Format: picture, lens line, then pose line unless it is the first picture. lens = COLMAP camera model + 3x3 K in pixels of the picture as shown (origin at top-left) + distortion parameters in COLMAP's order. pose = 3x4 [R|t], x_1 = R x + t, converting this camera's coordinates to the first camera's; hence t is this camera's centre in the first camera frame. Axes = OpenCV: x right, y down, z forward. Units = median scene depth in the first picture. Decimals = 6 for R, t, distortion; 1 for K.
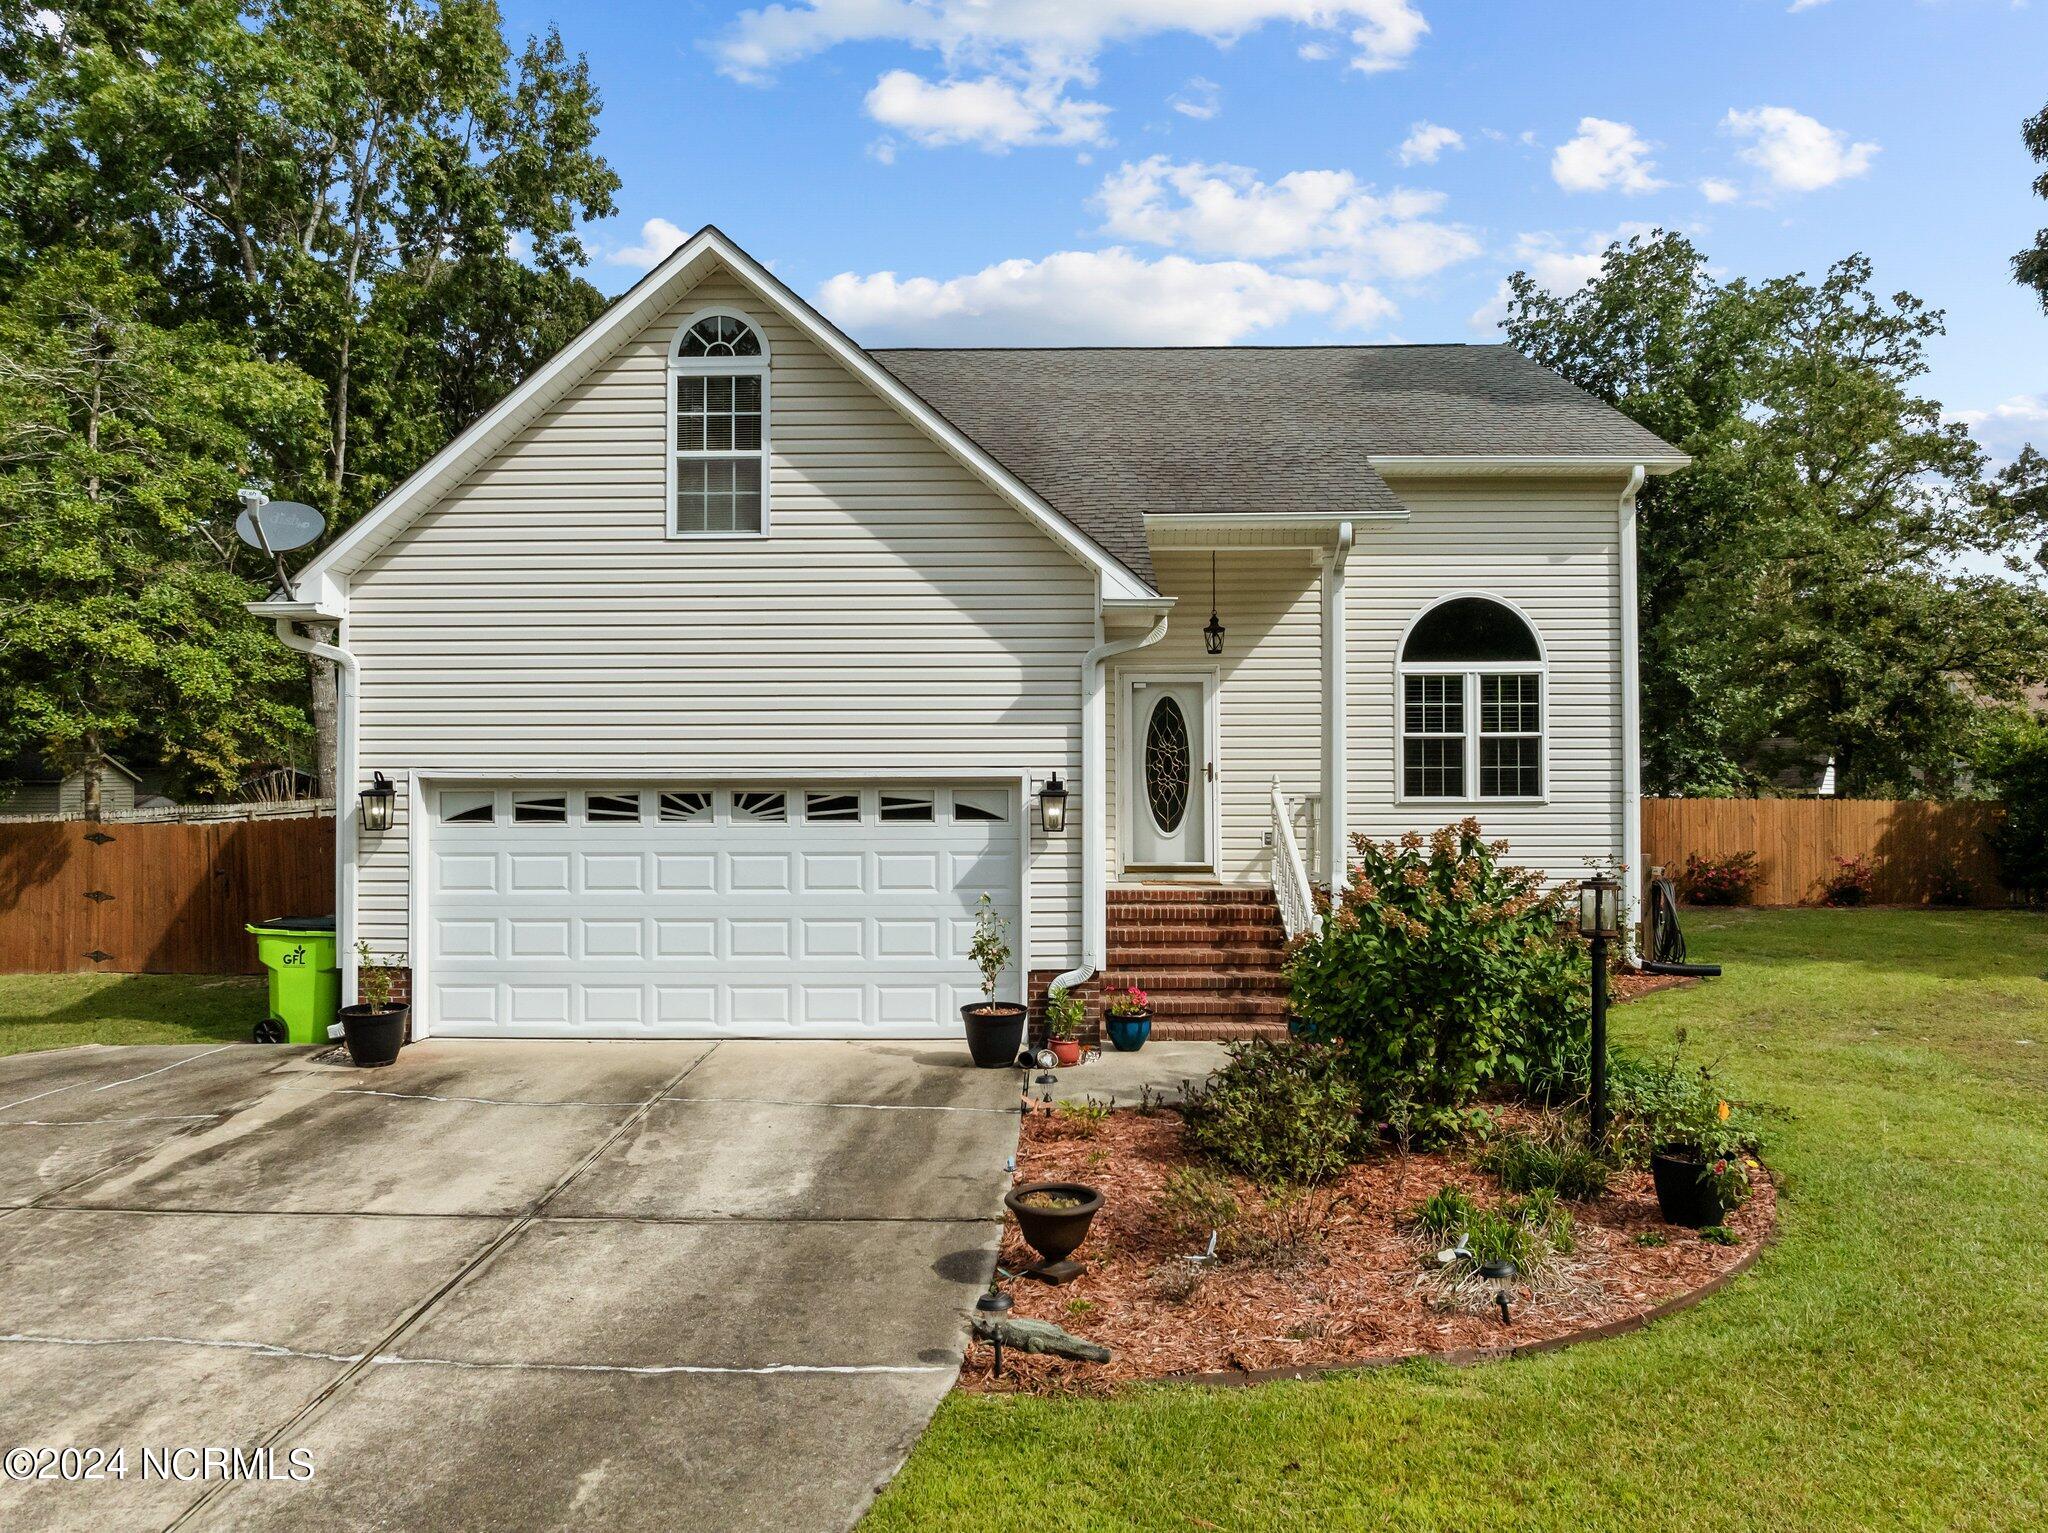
lens RADIAL K [[1444.4, 0, 1024.0], [0, 1444.4, 766.5], [0, 0, 1]] dist [-0.038107, -0.002492]
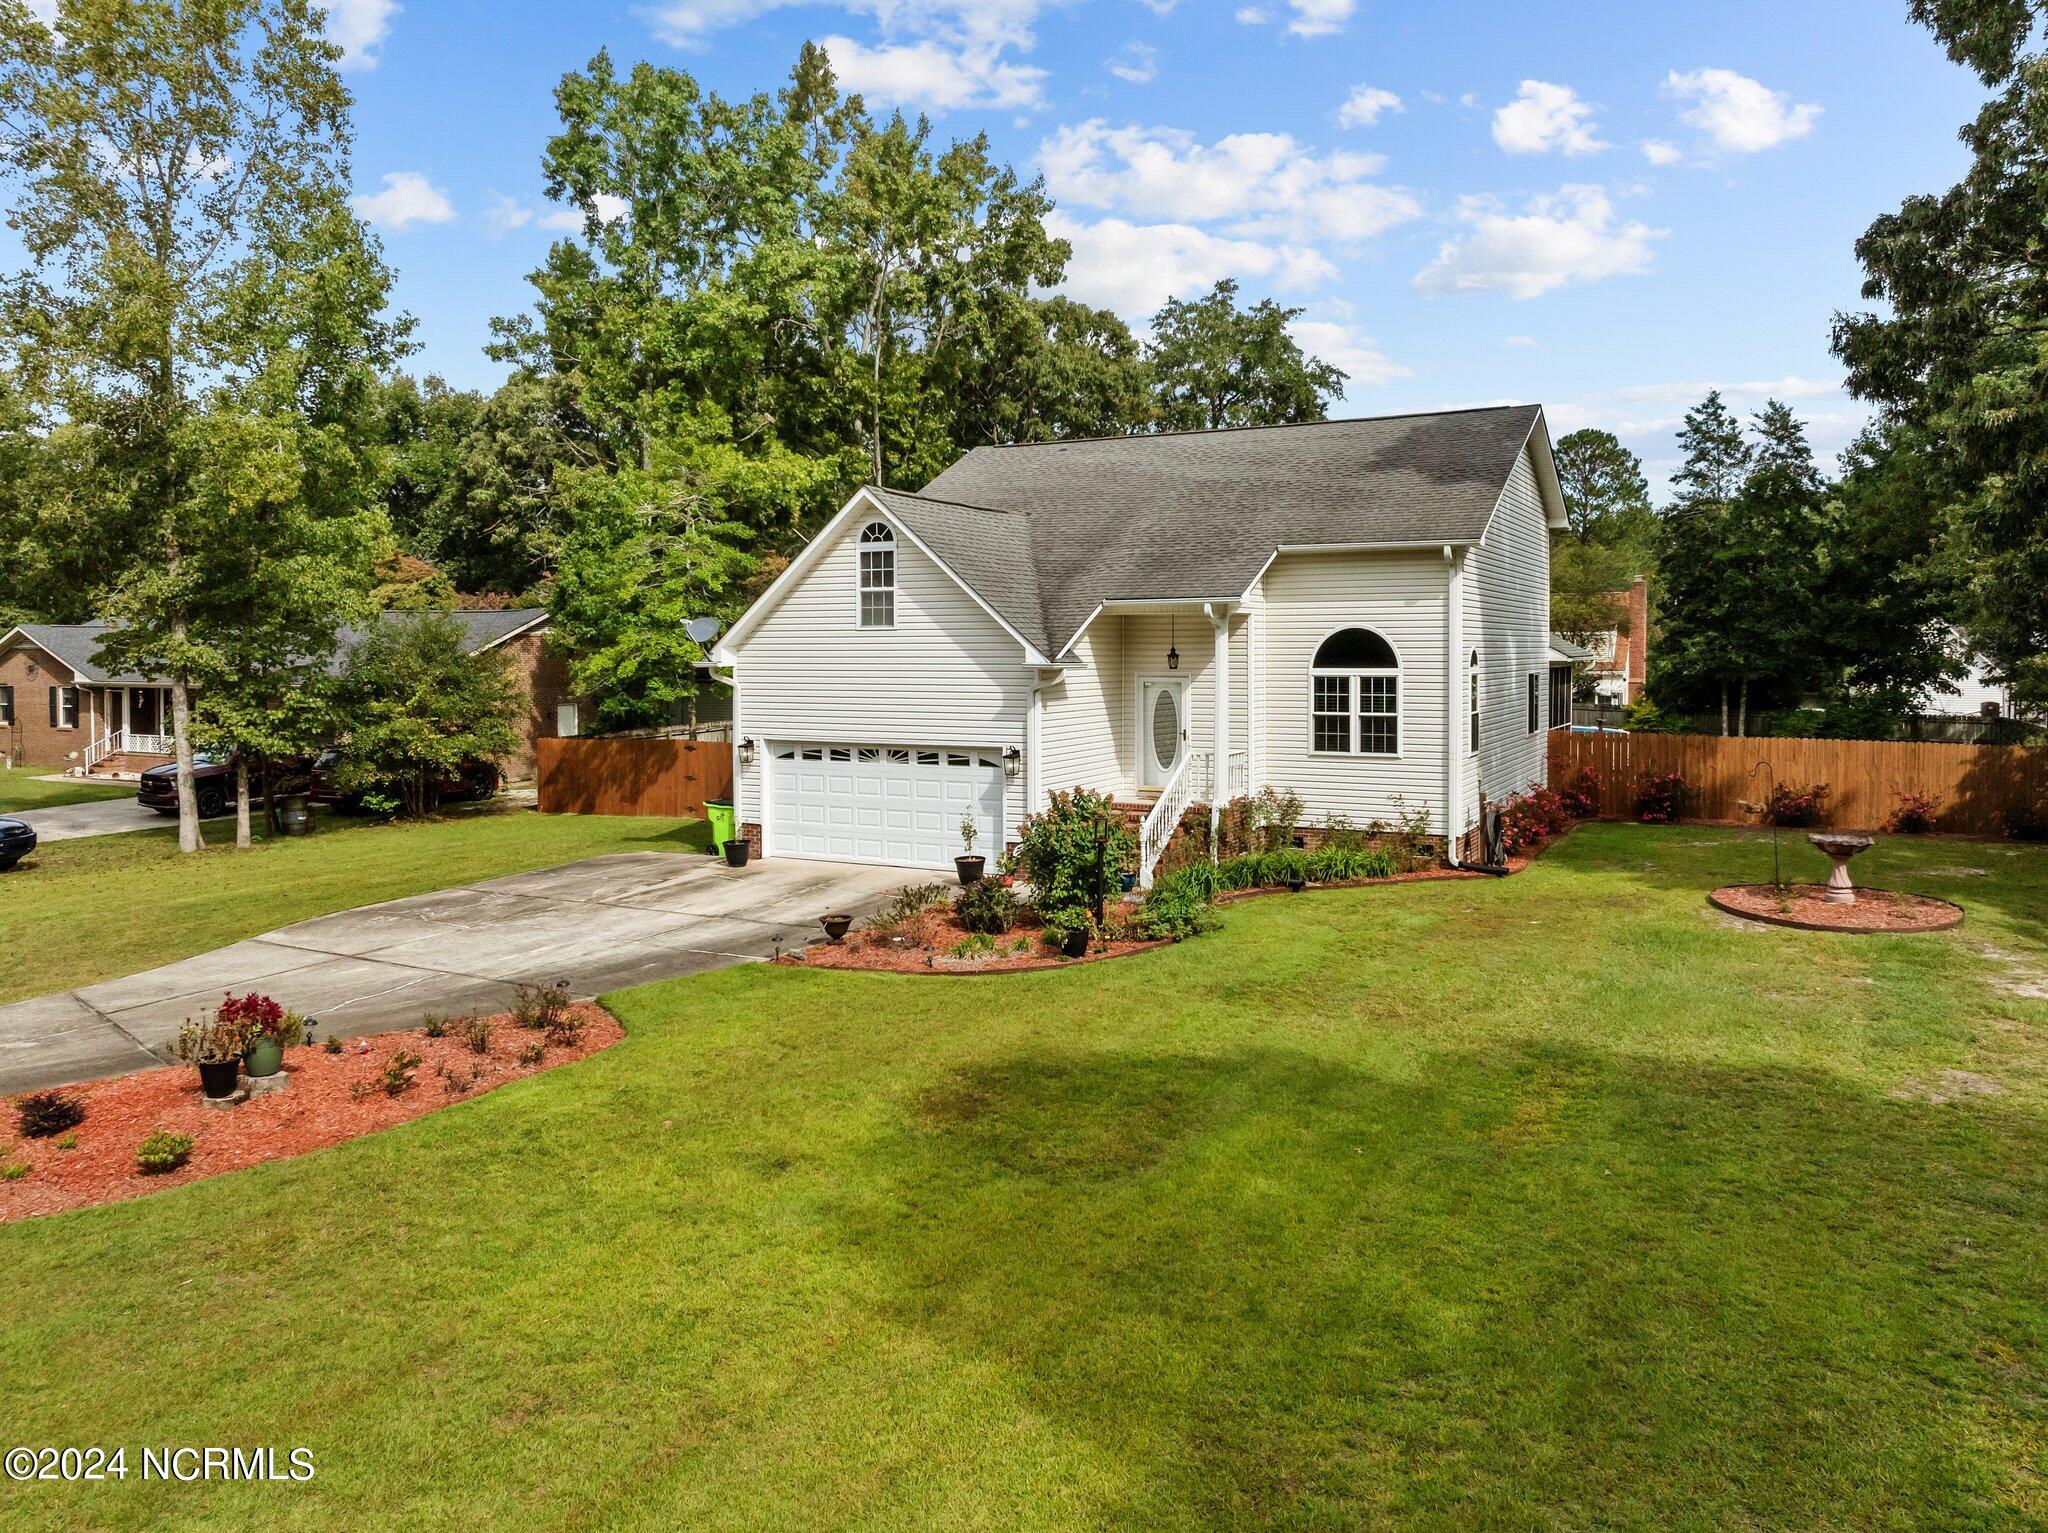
lens RADIAL K [[1464.8, 0, 1023.0], [0, 1464.8, 702.0], [0, 0, 1]] dist [-0.029620, 0.000282]
pose [[0.888908, 0.015880, -0.457810, 0.950953], [0.008435, 0.998662, 0.051019, -0.158589], [0.458007, -0.049212, 0.887585, -0.799972]]
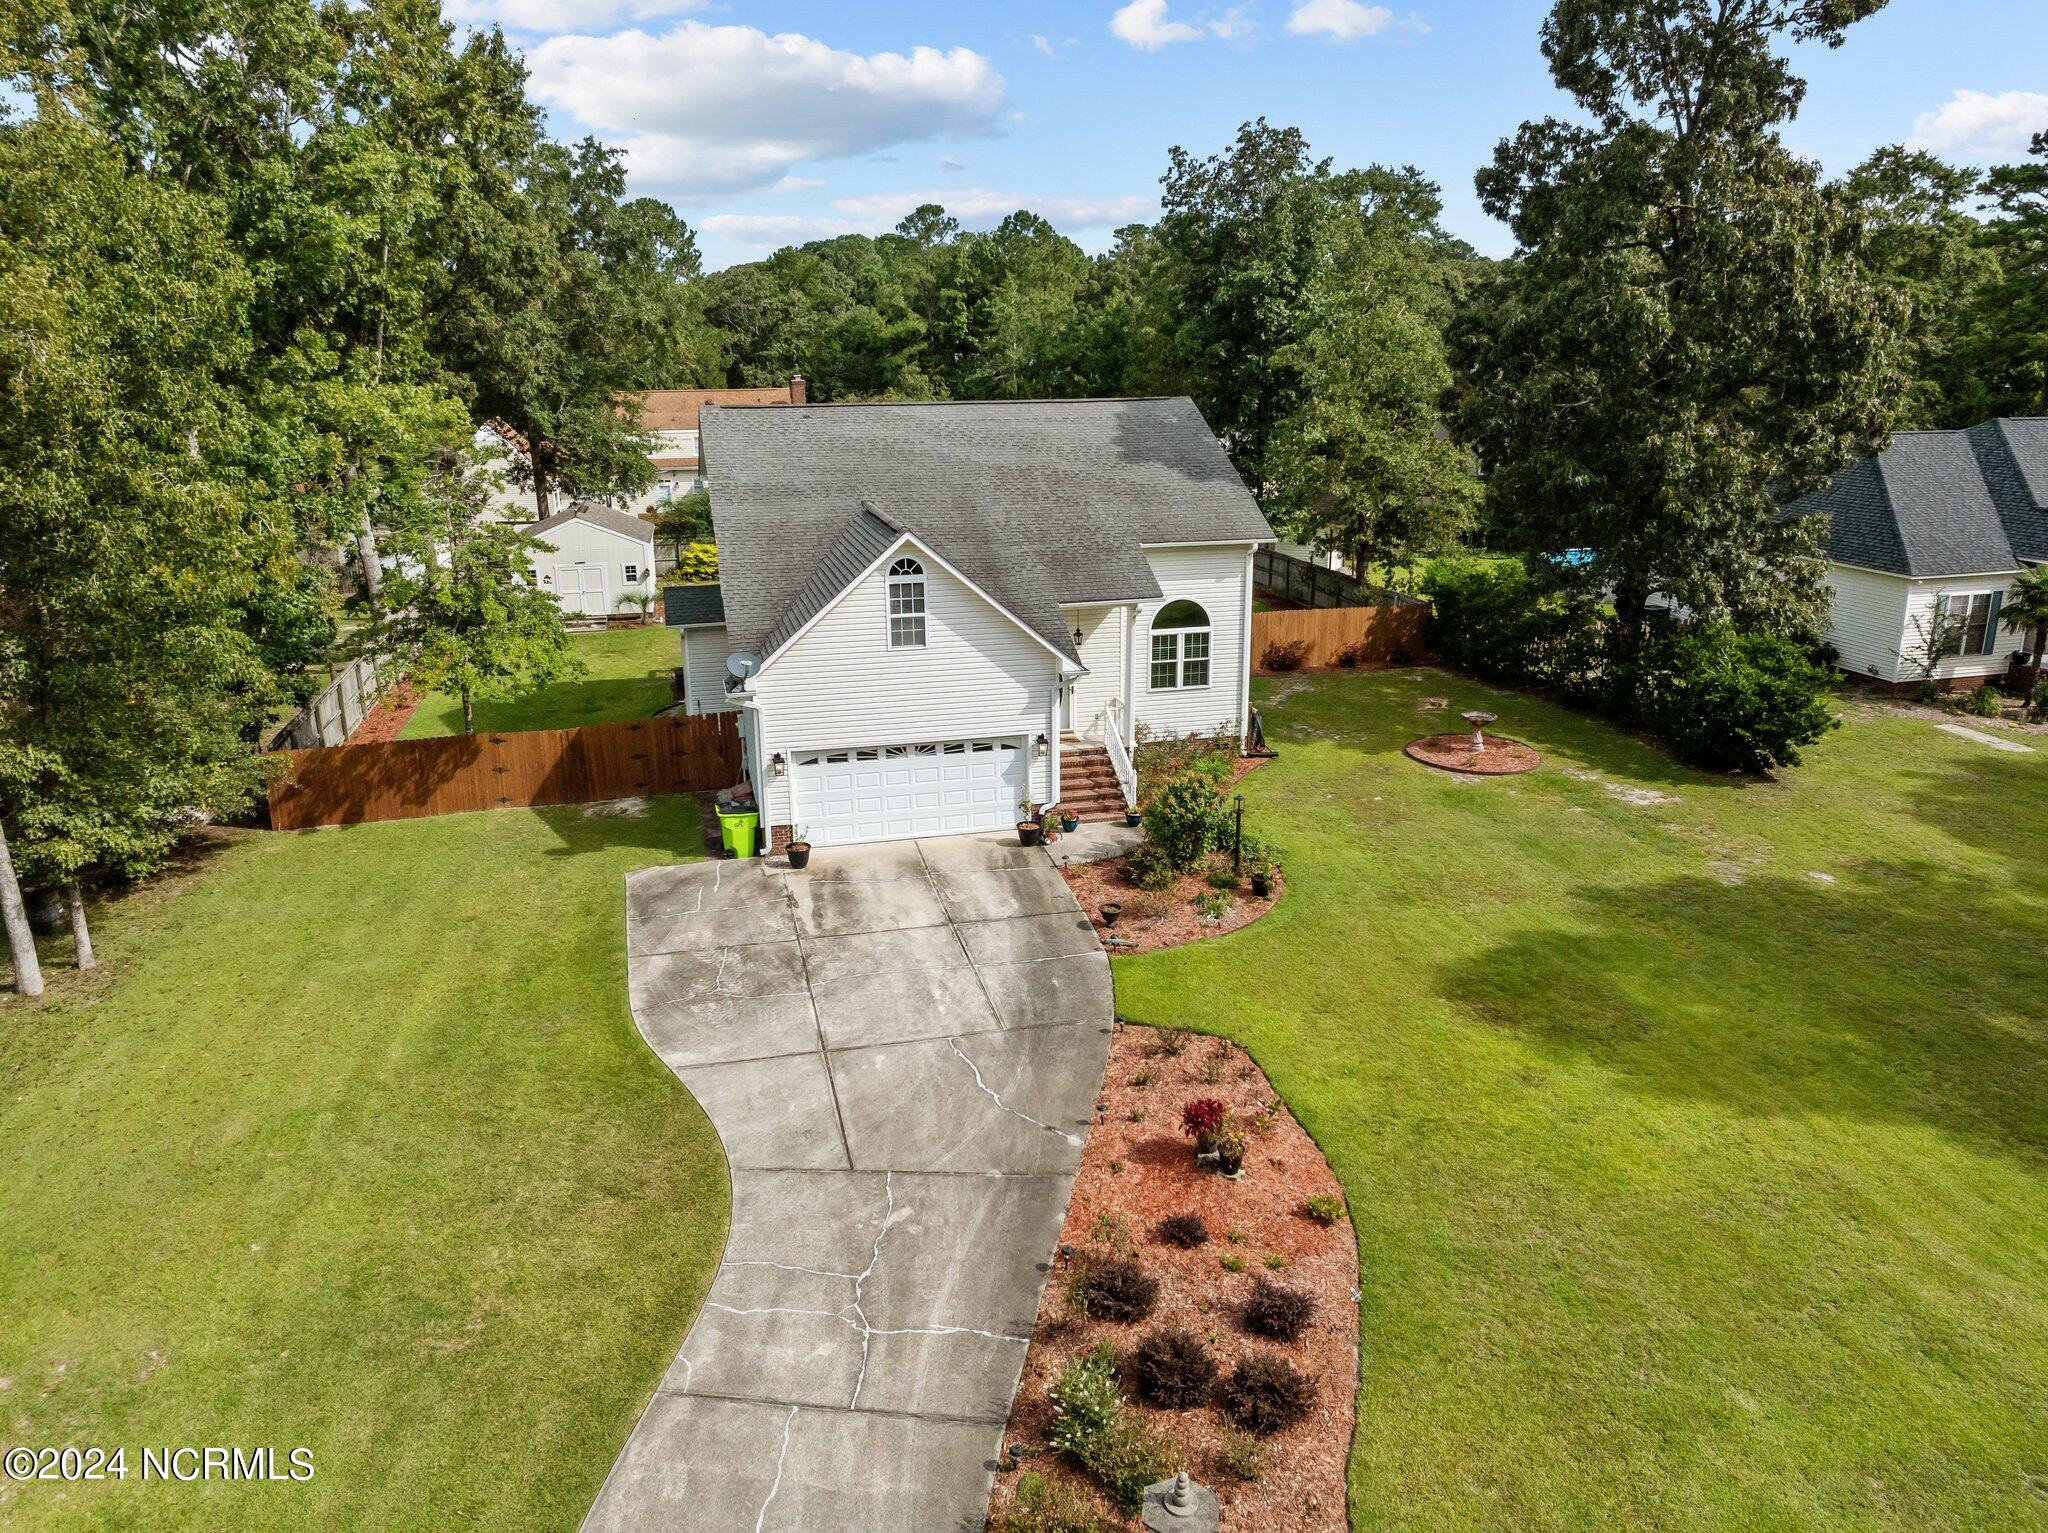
lens RADIAL K [[1444.6, 0, 1024.0], [0, 1444.6, 766.5], [0, 0, 1]] dist [-0.042836, -0.000458]
pose [[0.965447, -0.080222, 0.247946, -0.646604], [0.003088, 0.954894, 0.296929, -0.695748], [-0.260583, -0.285904, 0.922147, -1.382872]]
